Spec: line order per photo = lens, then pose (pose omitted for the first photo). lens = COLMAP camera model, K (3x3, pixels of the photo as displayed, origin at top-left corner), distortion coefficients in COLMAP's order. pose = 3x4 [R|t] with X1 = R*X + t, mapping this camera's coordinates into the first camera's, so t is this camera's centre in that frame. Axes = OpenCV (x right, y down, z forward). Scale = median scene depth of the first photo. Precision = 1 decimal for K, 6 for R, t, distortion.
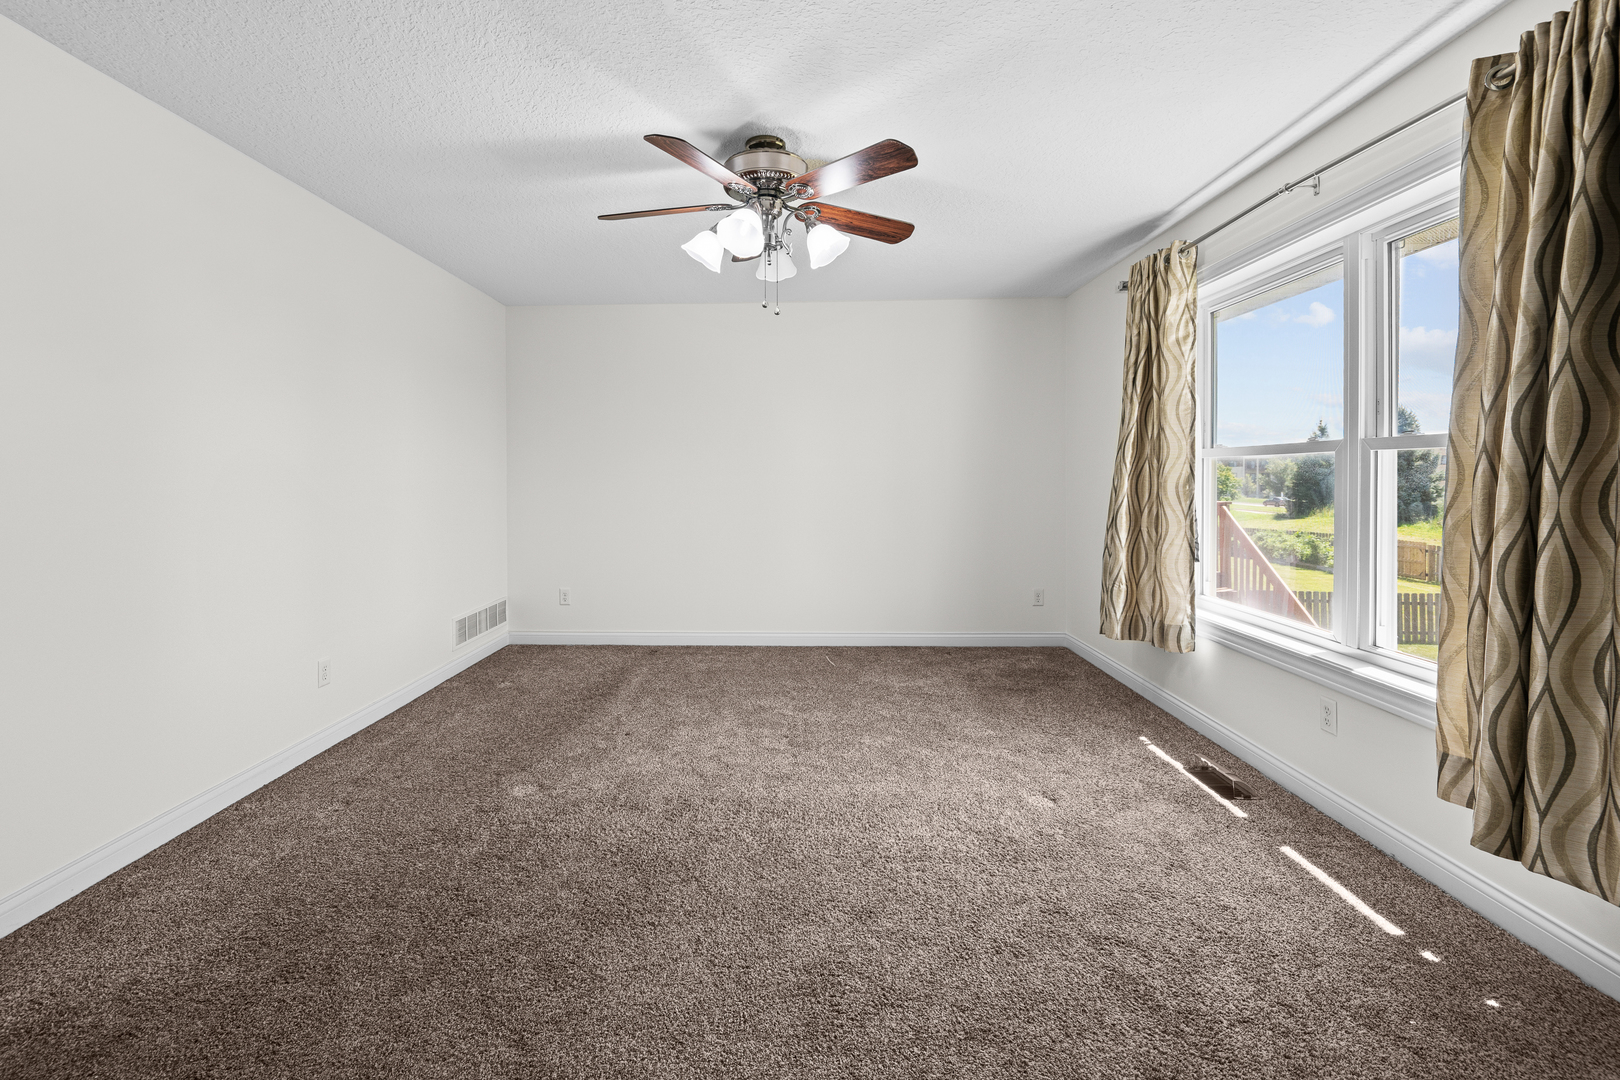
lens RADIAL K [[650.6, 0, 813.7], [0, 650.6, 507.7], [0, 0, 1]] dist [0.001321, 0.000150]
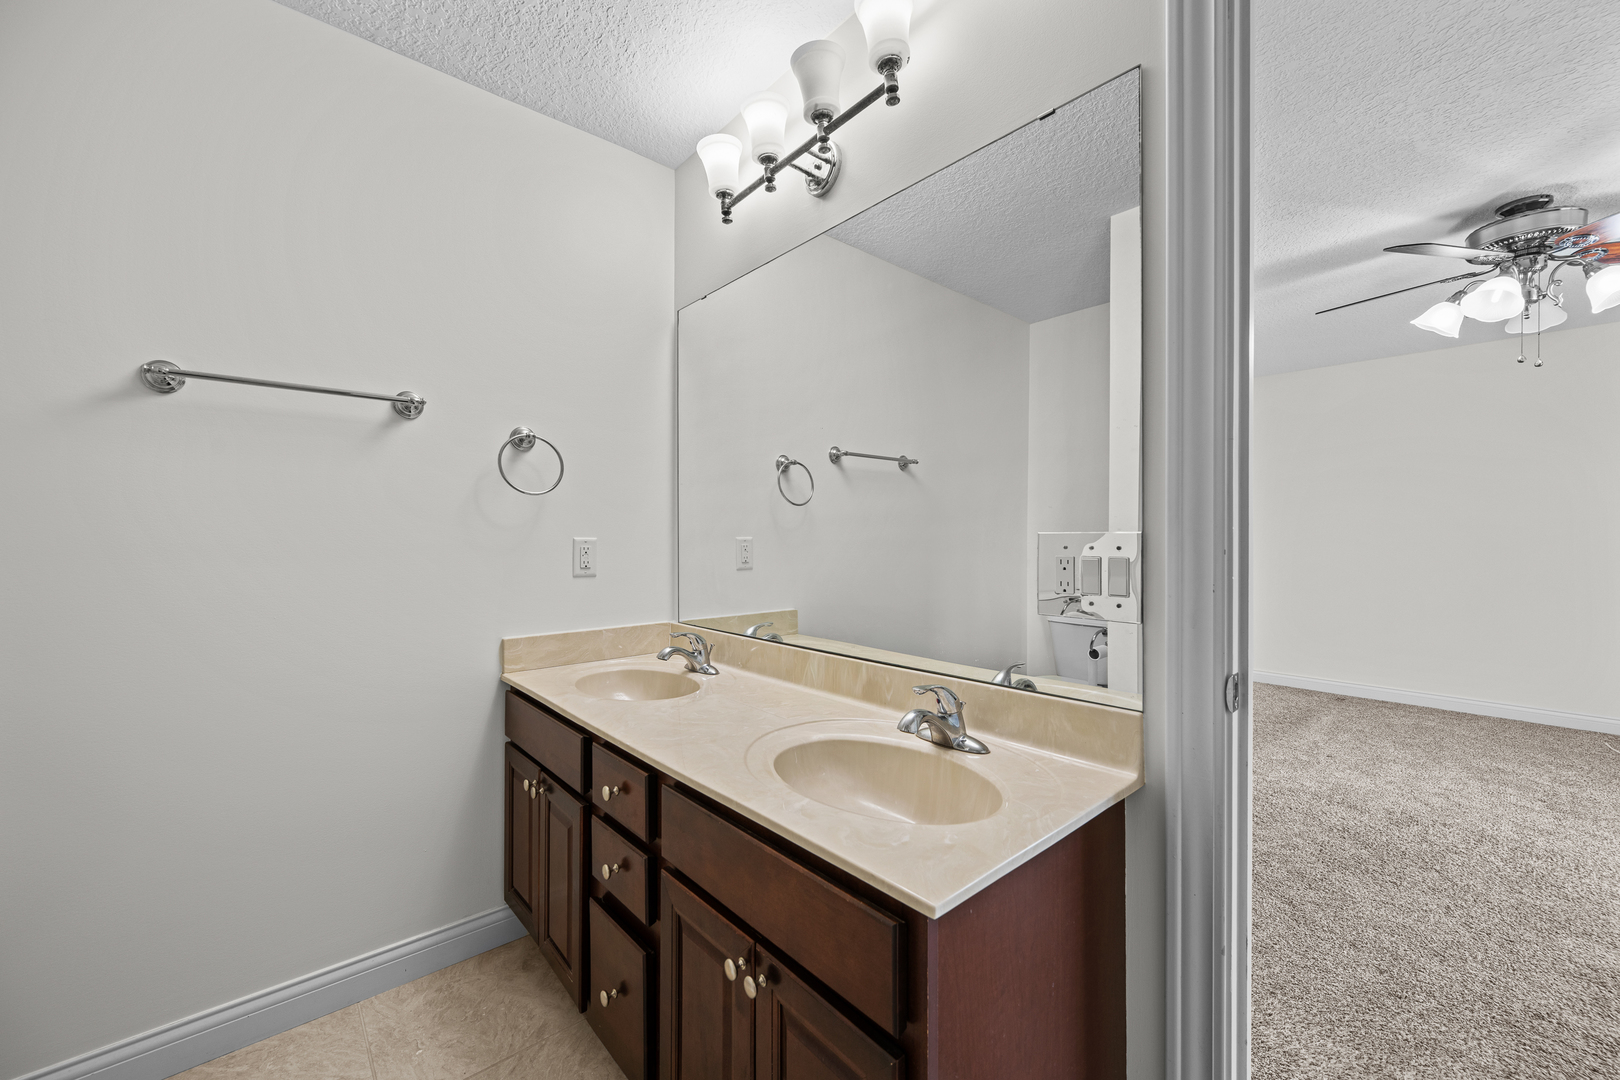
lens RADIAL K [[645.8, 0, 810.0], [0, 645.8, 540.0], [0, 0, 1]] dist [-0.001051, 0.000387]
pose [[0.655211, 0.008074, -0.755403, -0.038812], [-0.042875, 0.998729, -0.026514, 0.047936], [0.754229, 0.049761, 0.654724, -0.501241]]
